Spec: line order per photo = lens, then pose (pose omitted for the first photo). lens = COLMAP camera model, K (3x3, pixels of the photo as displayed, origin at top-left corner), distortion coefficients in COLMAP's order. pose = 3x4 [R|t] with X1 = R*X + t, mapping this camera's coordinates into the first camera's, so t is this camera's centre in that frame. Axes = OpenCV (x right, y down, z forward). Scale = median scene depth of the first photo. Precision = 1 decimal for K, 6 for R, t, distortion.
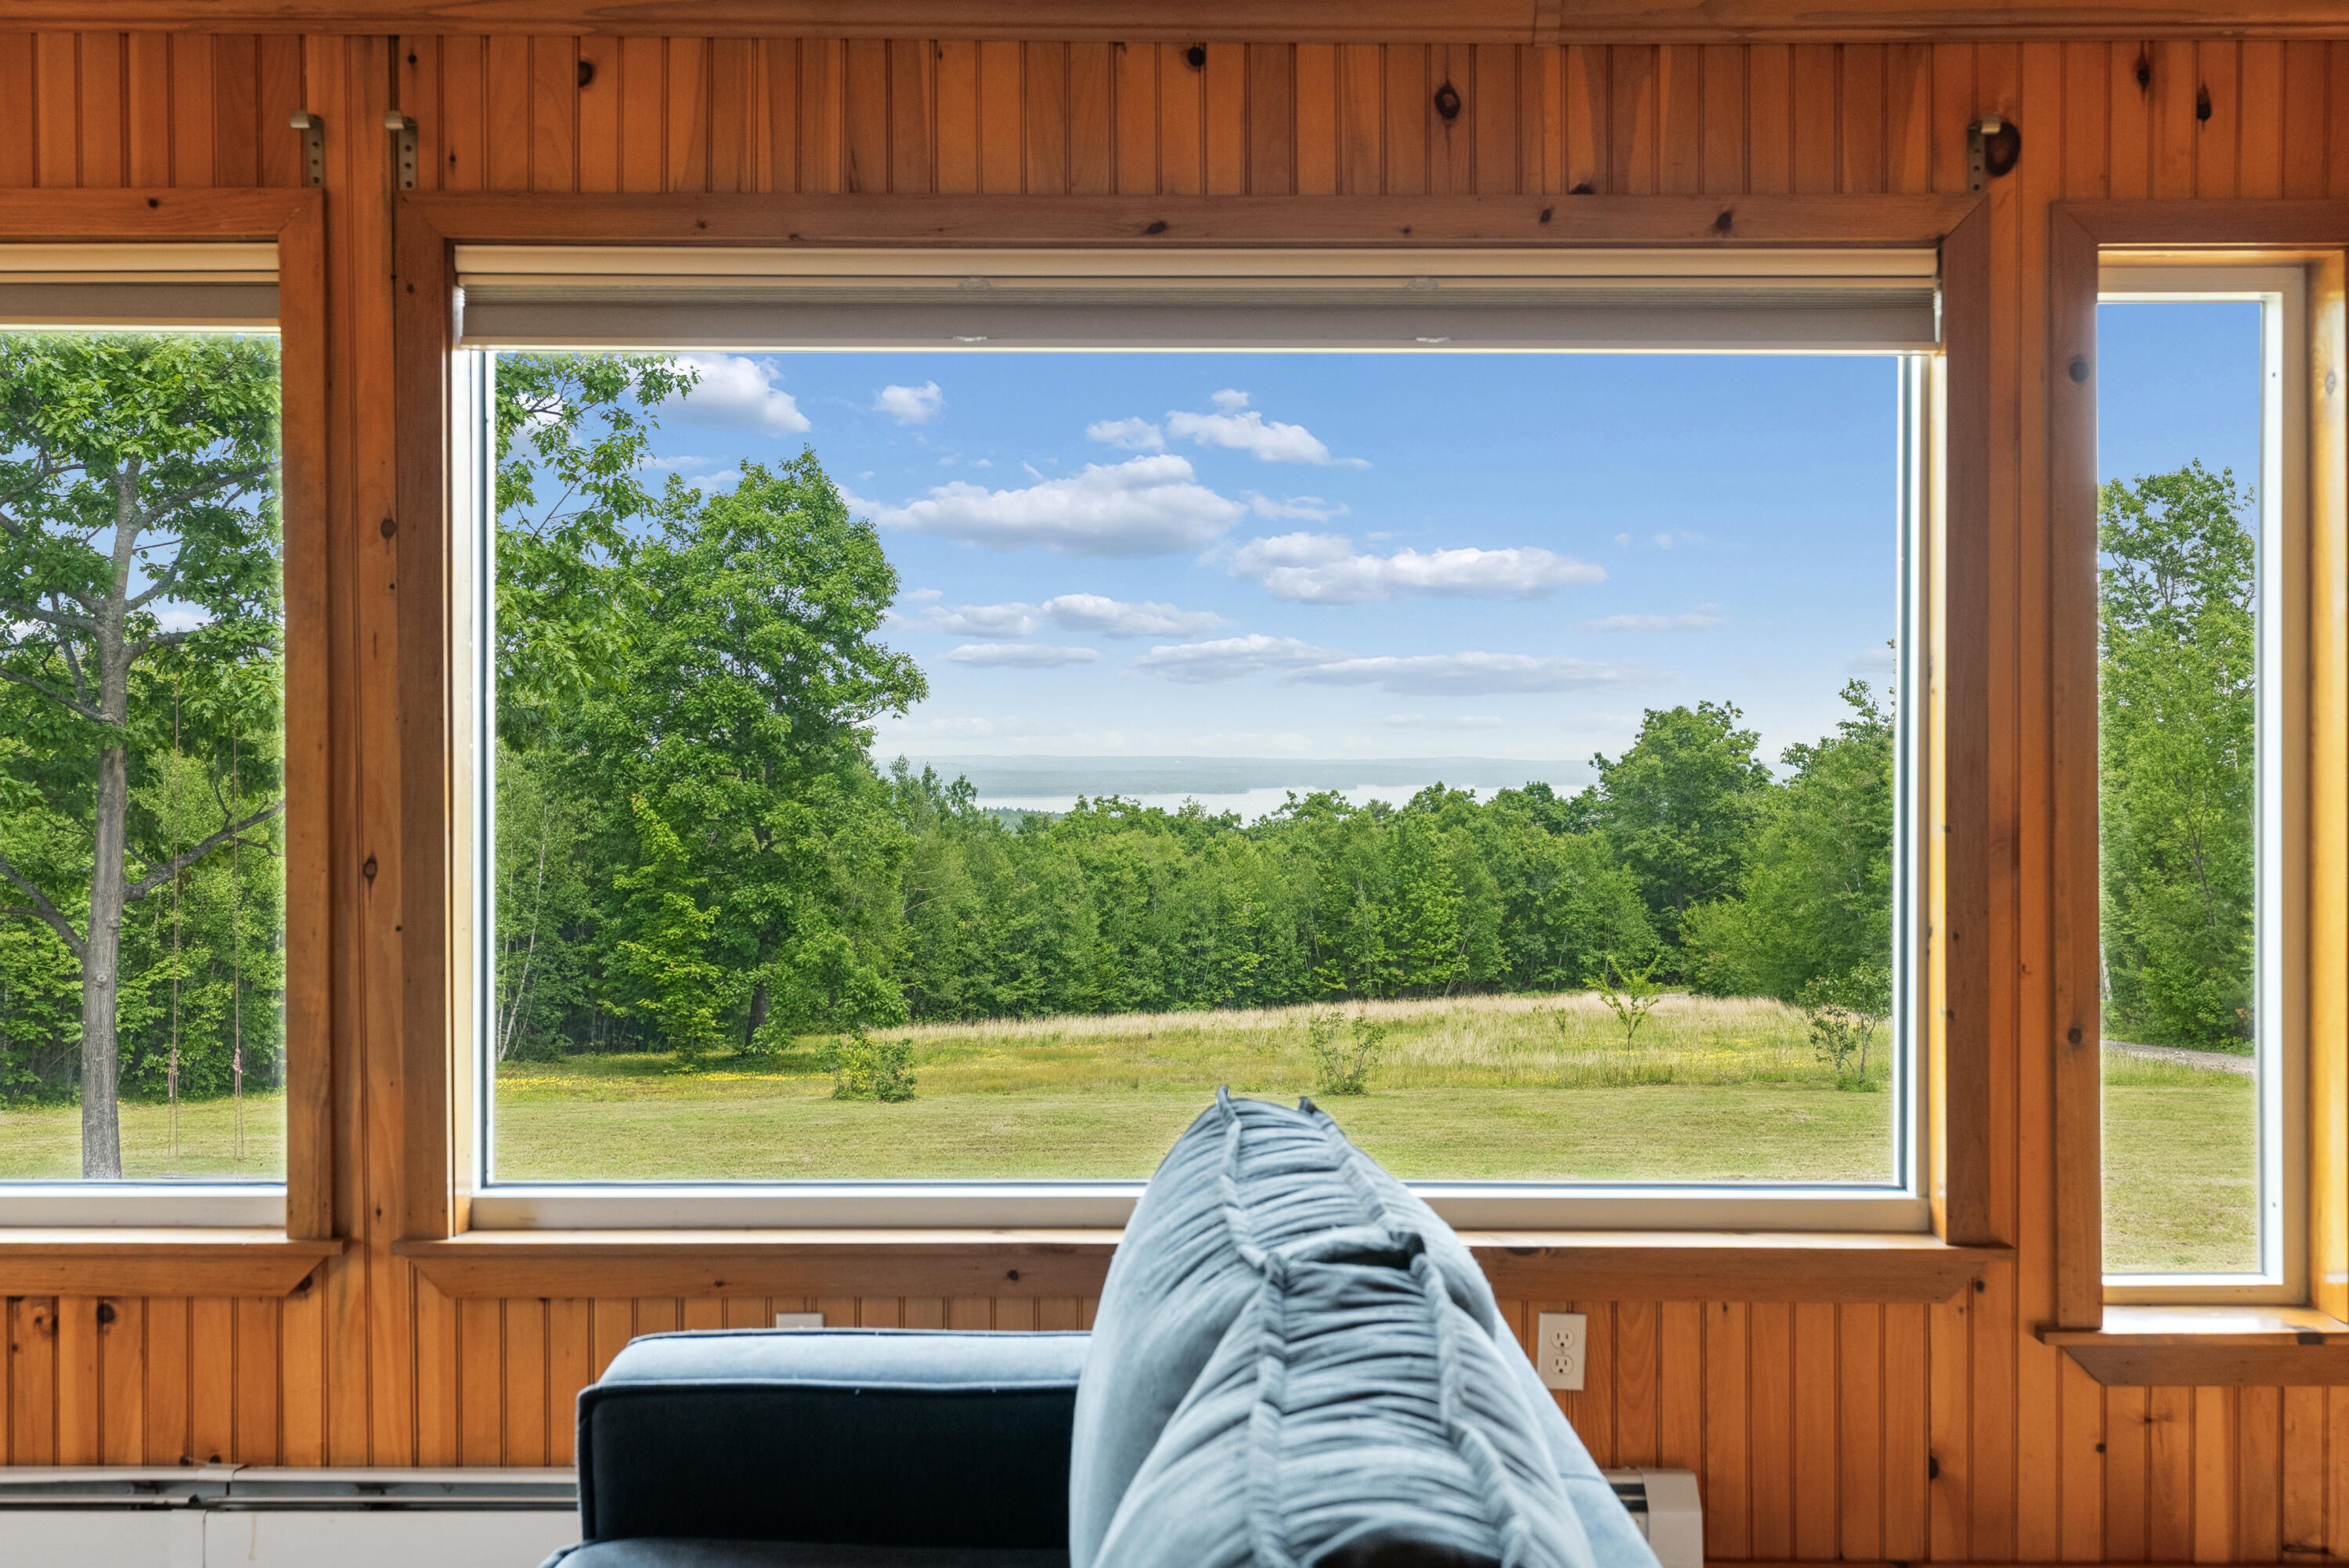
lens RADIAL K [[2312.3, 0, 1170.5], [0, 2312.3, 765.3], [0, 0, 1]] dist [0.008086, 0.001620]
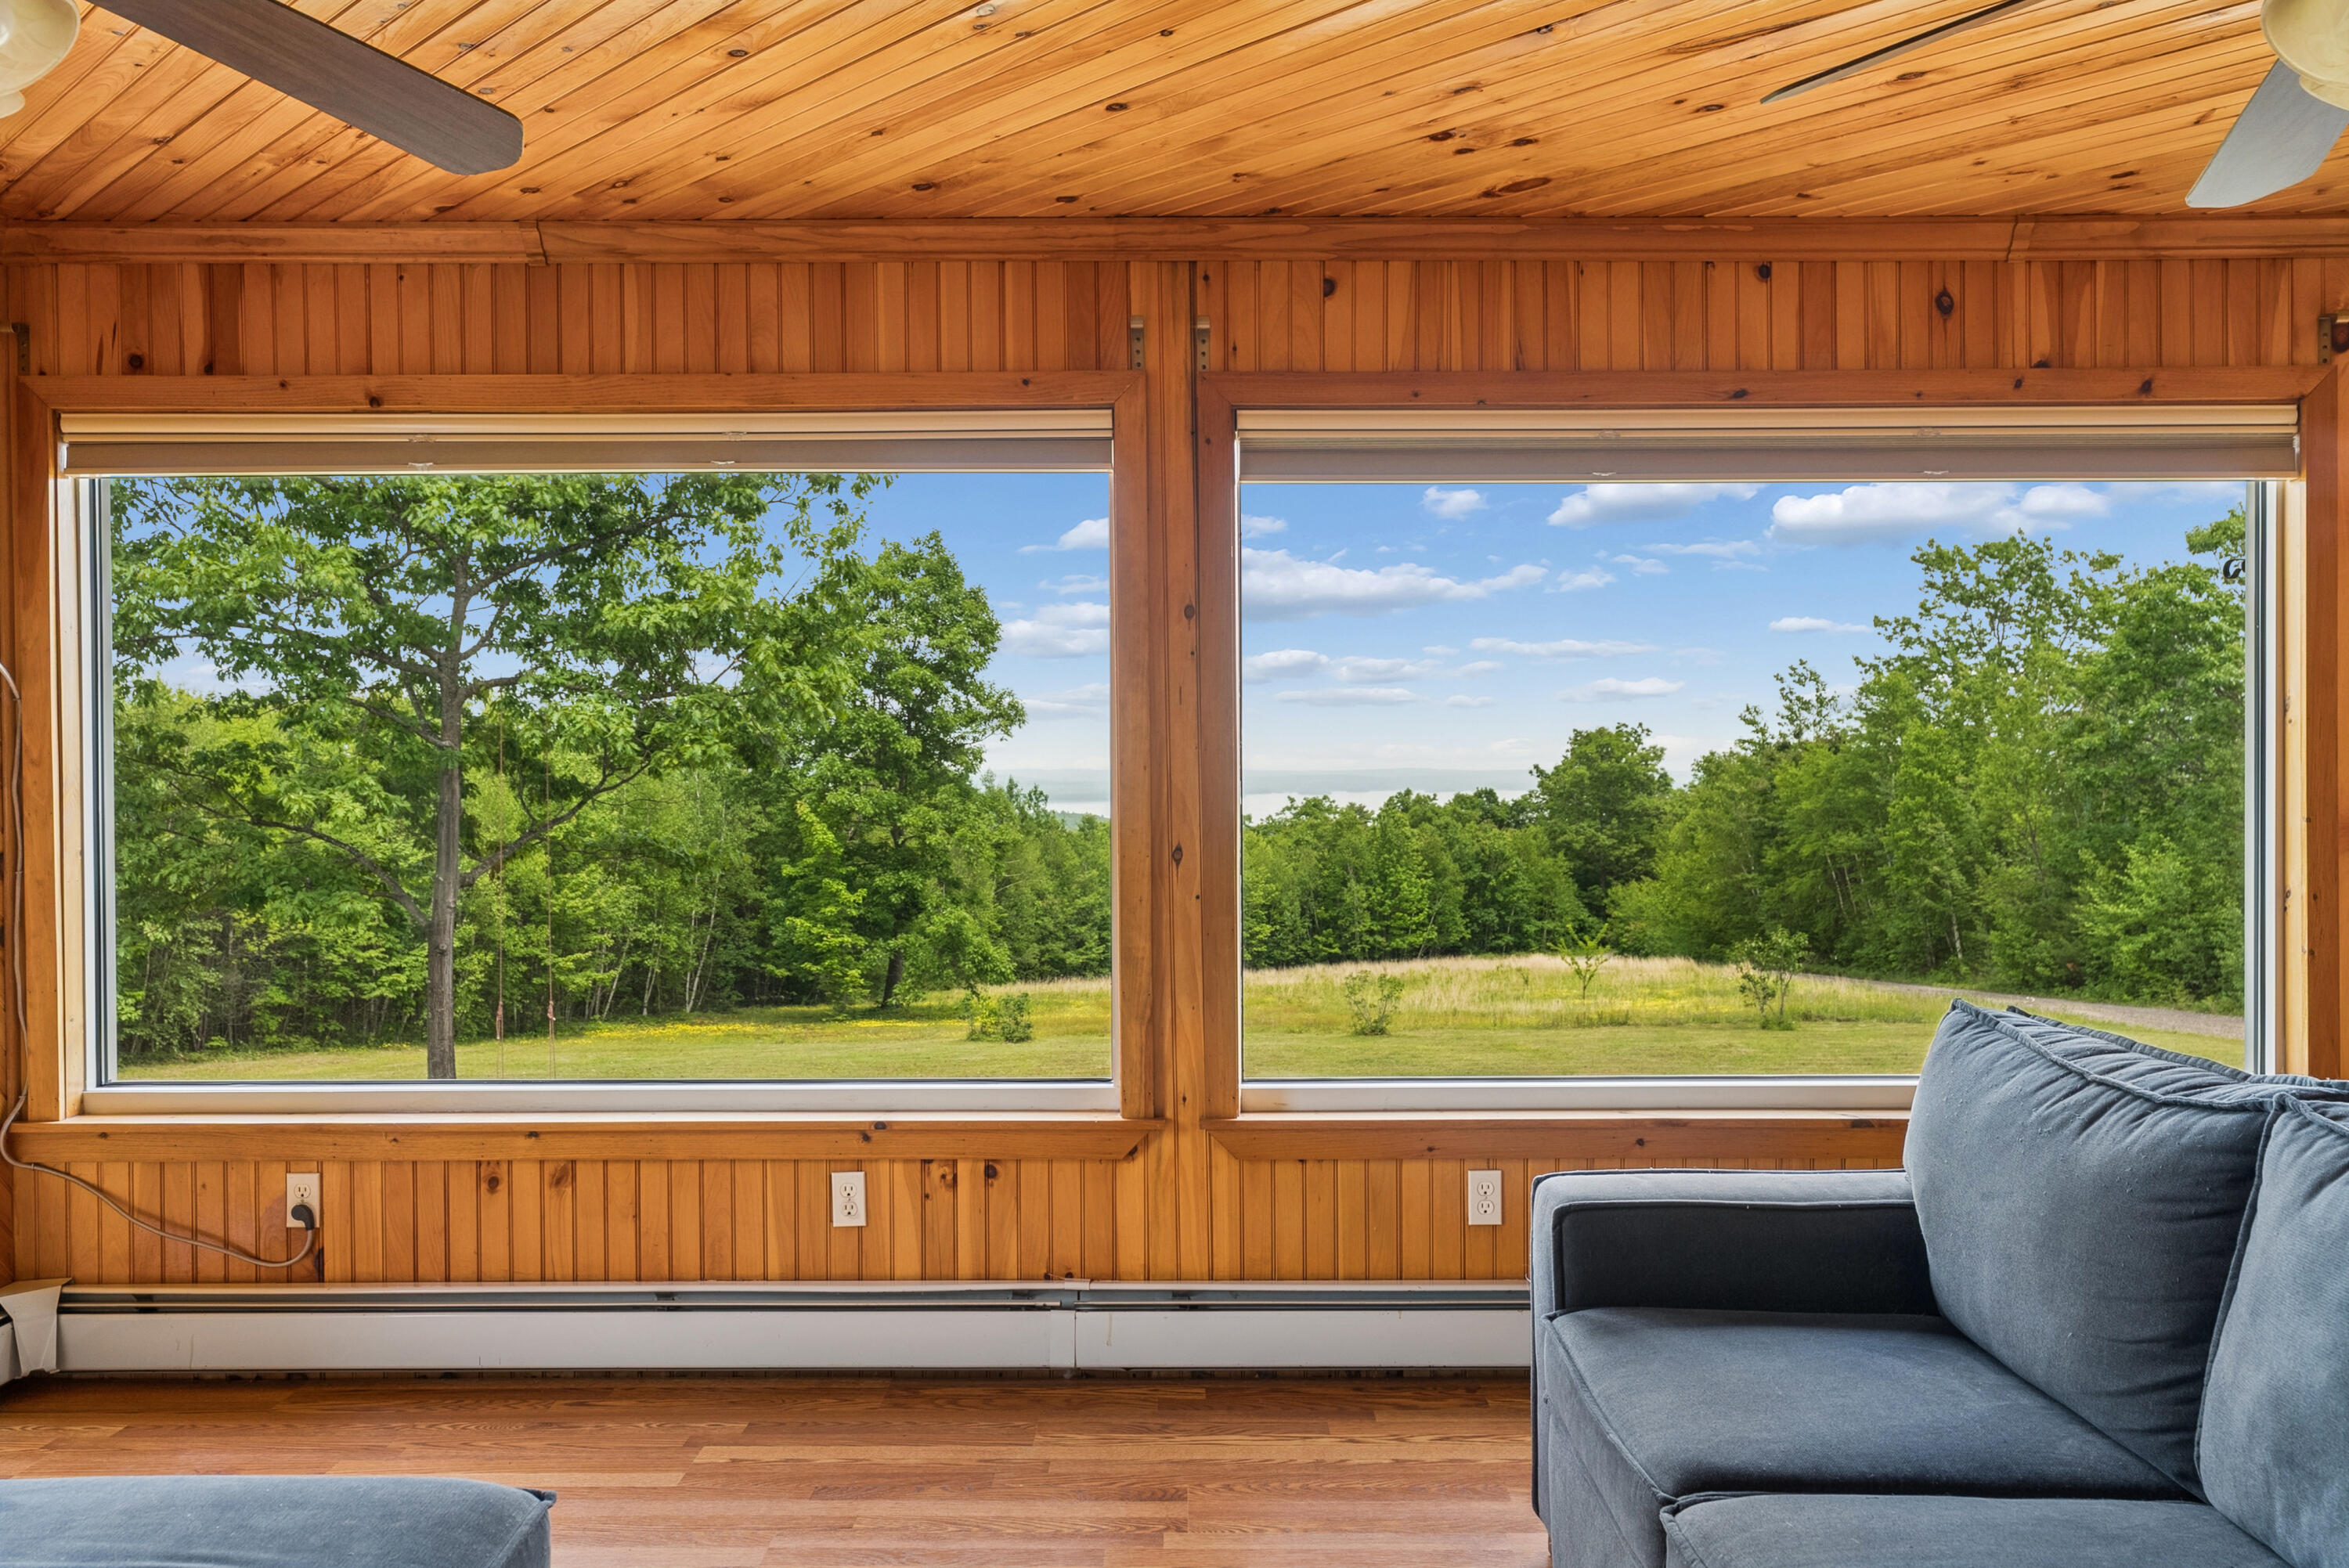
lens RADIAL K [[1840.0, 0, 1170.7], [0, 1840.0, 779.4], [0, 0, 1]] dist [0.002284, -0.001346]
pose [[0.999964, -0.005768, -0.006175, -0.021024], [0.005778, 0.999982, 0.001694, -0.000171], [0.006165, -0.001729, 0.999980, -0.007135]]
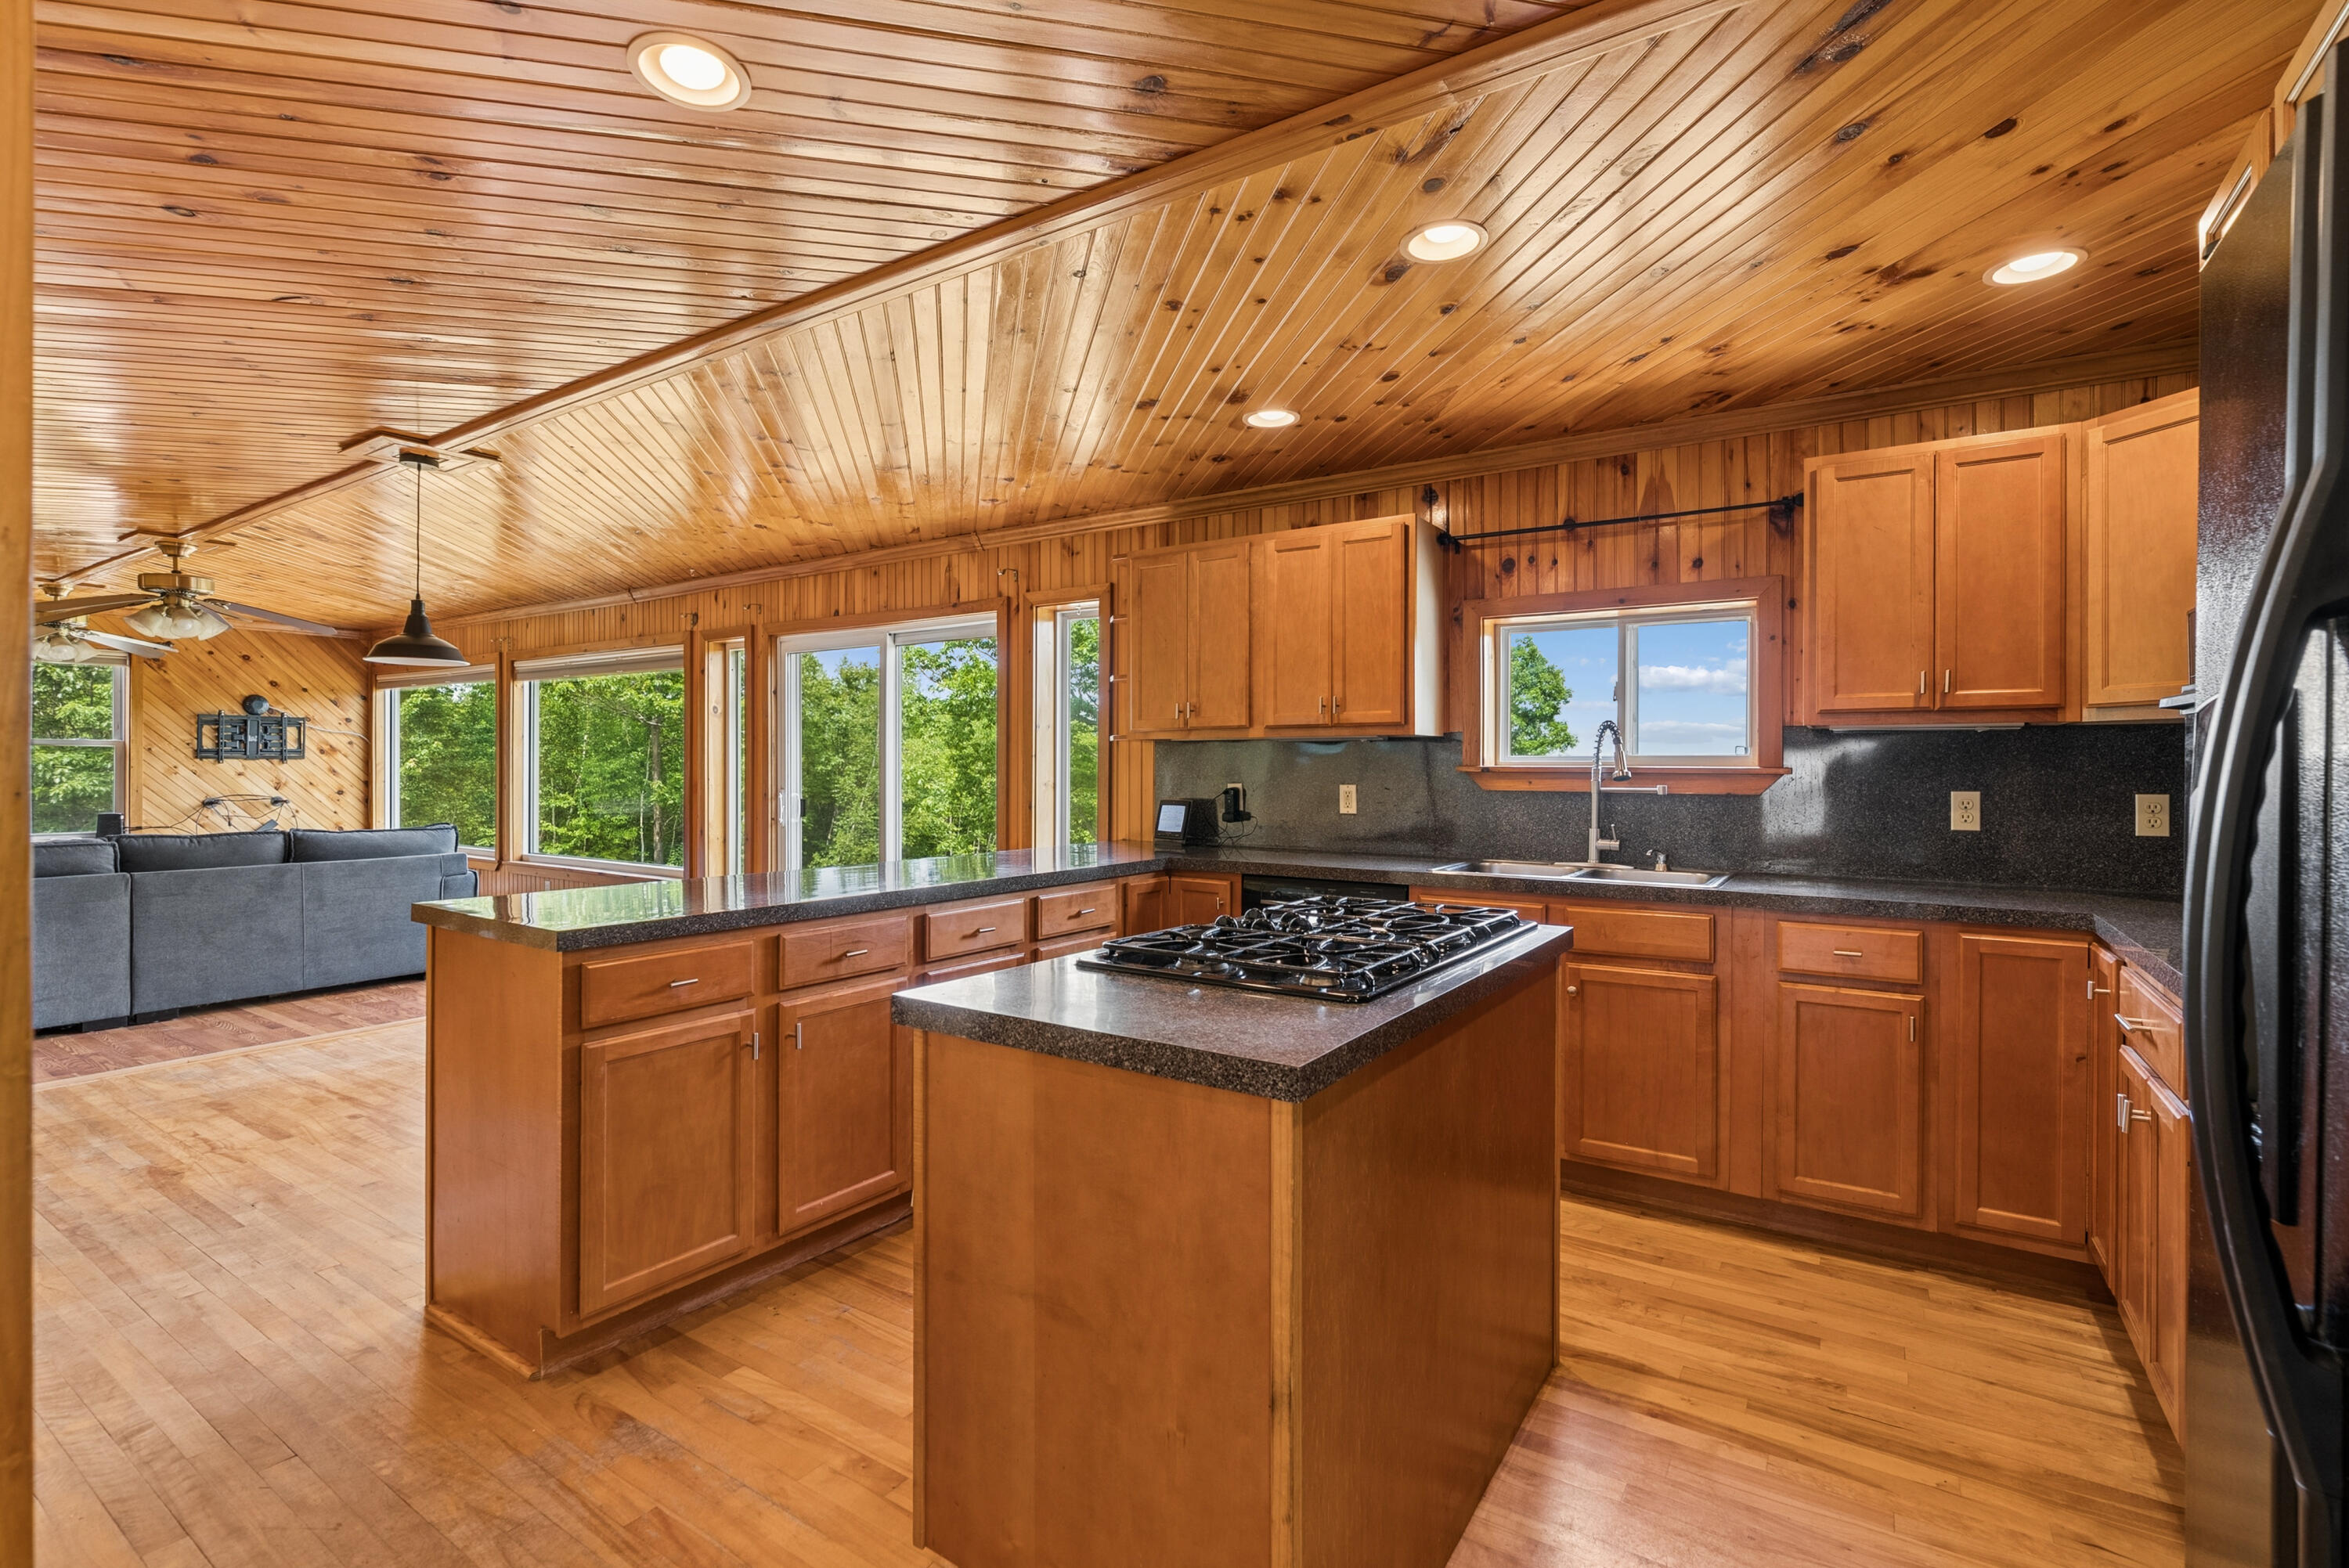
lens RADIAL K [[1067.4, 0, 1175.5], [0, 1067.4, 773.2], [0, 0, 1]] dist [-0.013995, 0.006964]
pose [[0.832910, 0.006042, -0.553376, 0.131193], [-0.008928, 0.999957, -0.002520, 0.000476], [0.553337, 0.007039, 0.832928, -0.007029]]
